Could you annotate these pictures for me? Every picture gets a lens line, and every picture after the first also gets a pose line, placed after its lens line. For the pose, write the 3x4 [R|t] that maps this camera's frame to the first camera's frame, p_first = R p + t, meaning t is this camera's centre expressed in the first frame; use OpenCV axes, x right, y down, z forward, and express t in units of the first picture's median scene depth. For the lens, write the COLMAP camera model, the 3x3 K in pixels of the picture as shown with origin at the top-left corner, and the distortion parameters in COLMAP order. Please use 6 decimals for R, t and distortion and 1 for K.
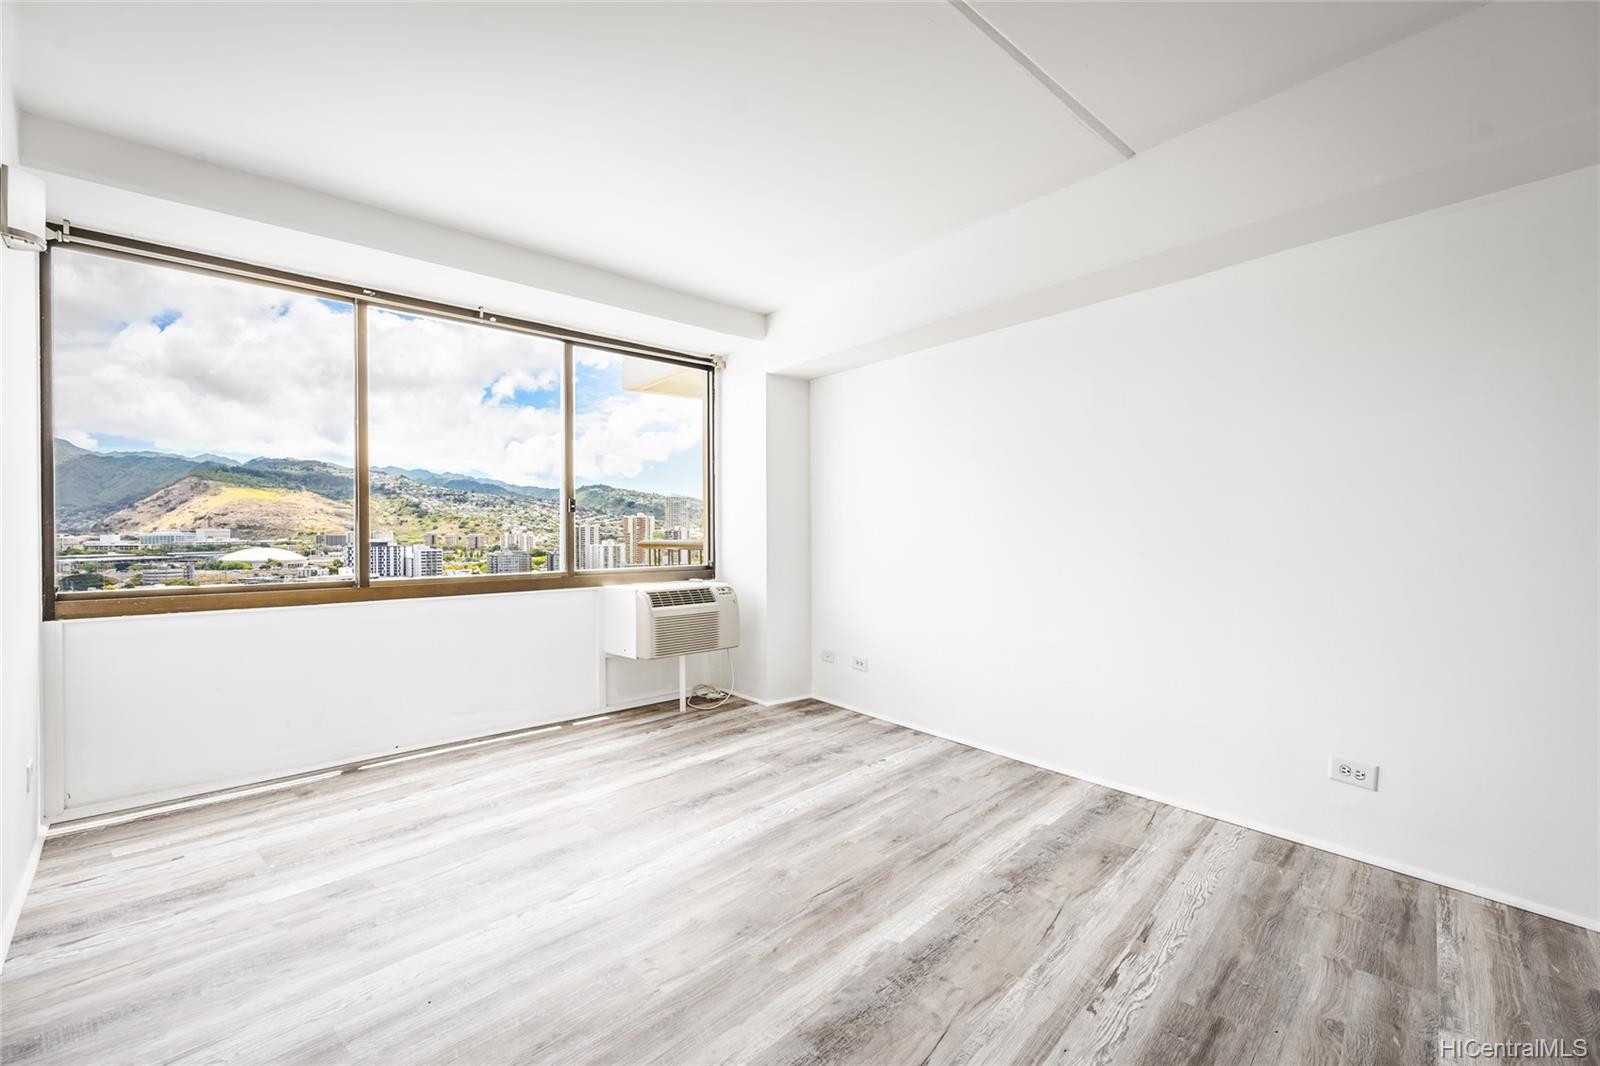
lens RADIAL K [[721.9, 0, 805.2], [0, 721.9, 535.2], [0, 0, 1]] dist [-0.001427, -0.000620]
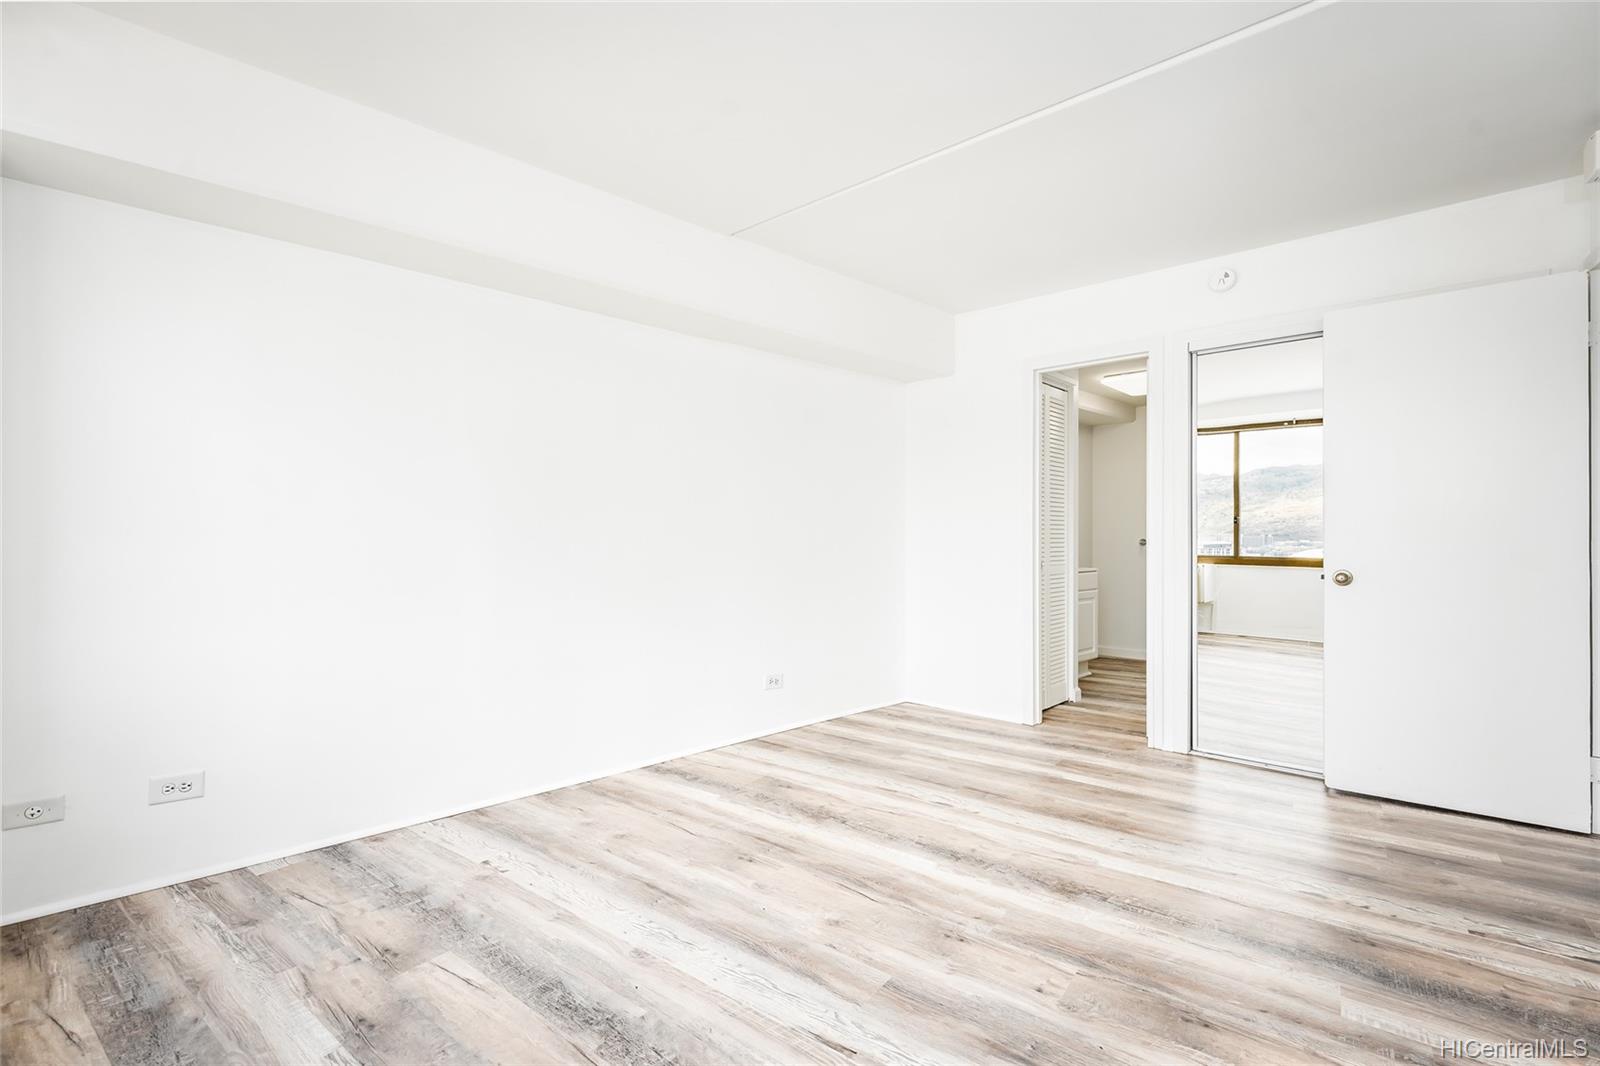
lens RADIAL K [[721.9, 0, 805.2], [0, 721.9, 535.2], [0, 0, 1]] dist [-0.001427, -0.000620]
pose [[-0.095772, -0.000941, 0.995403, -0.710229], [0.008879, 0.999959, 0.001800, -0.001353], [-0.995364, 0.009010, -0.095760, 0.881411]]
